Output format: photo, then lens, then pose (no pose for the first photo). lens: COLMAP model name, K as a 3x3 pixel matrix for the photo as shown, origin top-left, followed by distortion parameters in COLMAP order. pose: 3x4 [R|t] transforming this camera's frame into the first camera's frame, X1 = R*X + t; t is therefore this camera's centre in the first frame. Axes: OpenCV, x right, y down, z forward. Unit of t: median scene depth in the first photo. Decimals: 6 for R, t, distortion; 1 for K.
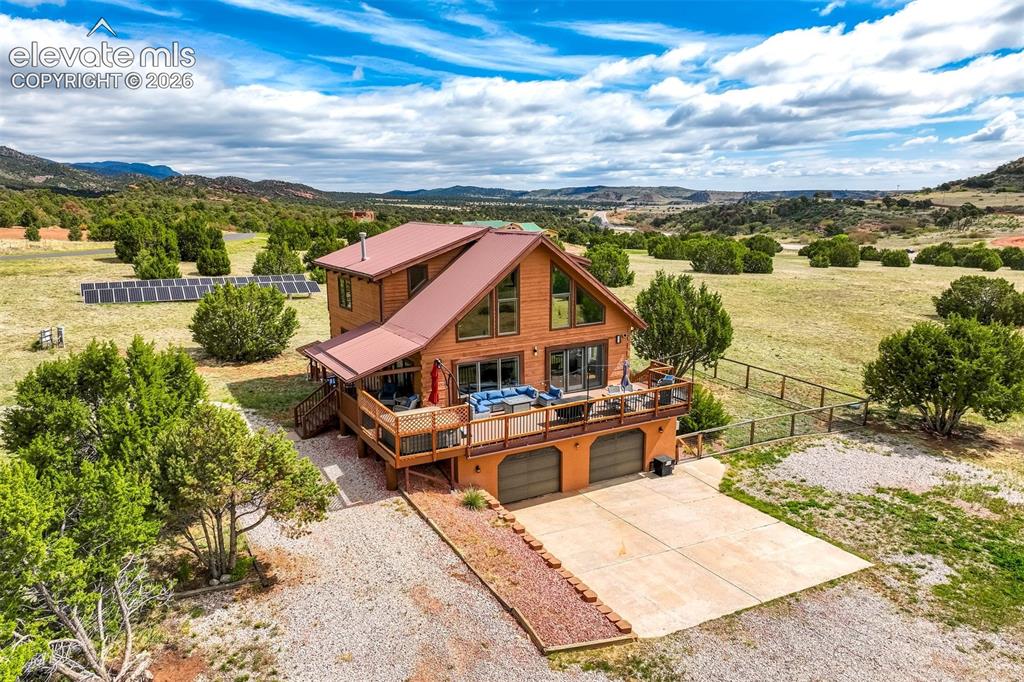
lens RADIAL K [[776.9, 0, 510.8], [0, 776.9, 339.1], [0, 0, 1]] dist [0.008597, 0.001102]
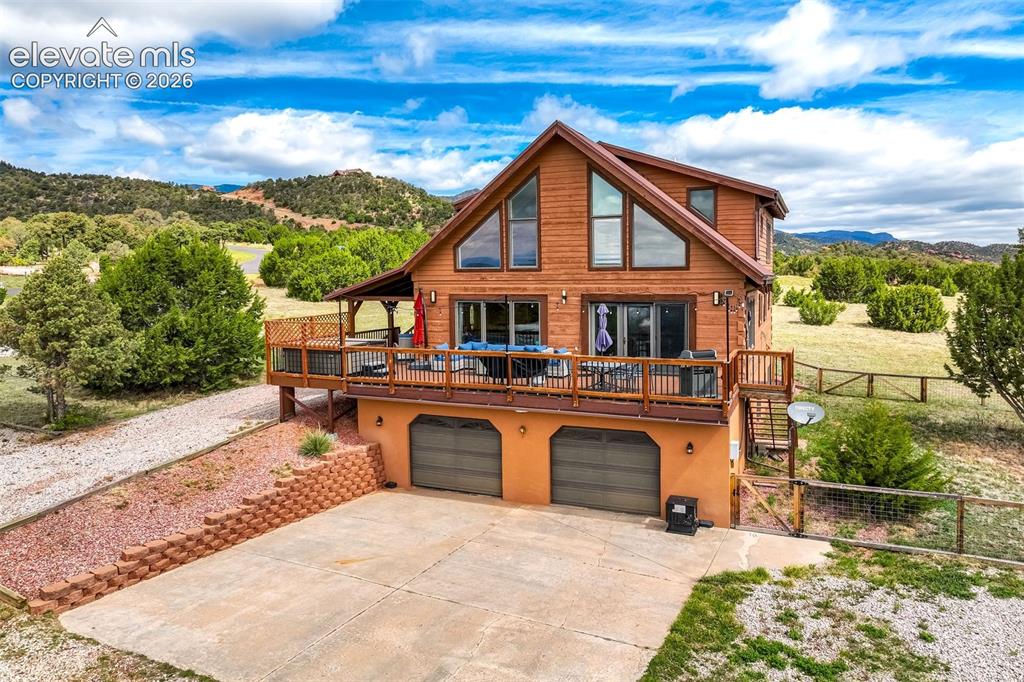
lens RADIAL K [[776.9, 0, 510.3], [0, 776.9, 342.8], [0, 0, 1]] dist [0.008597, 0.001102]
pose [[0.588176, 0.084082, -0.804350, 0.527369], [-0.167757, 0.985633, -0.019639, 0.071838], [0.791143, 0.146487, 0.593831, 0.538762]]
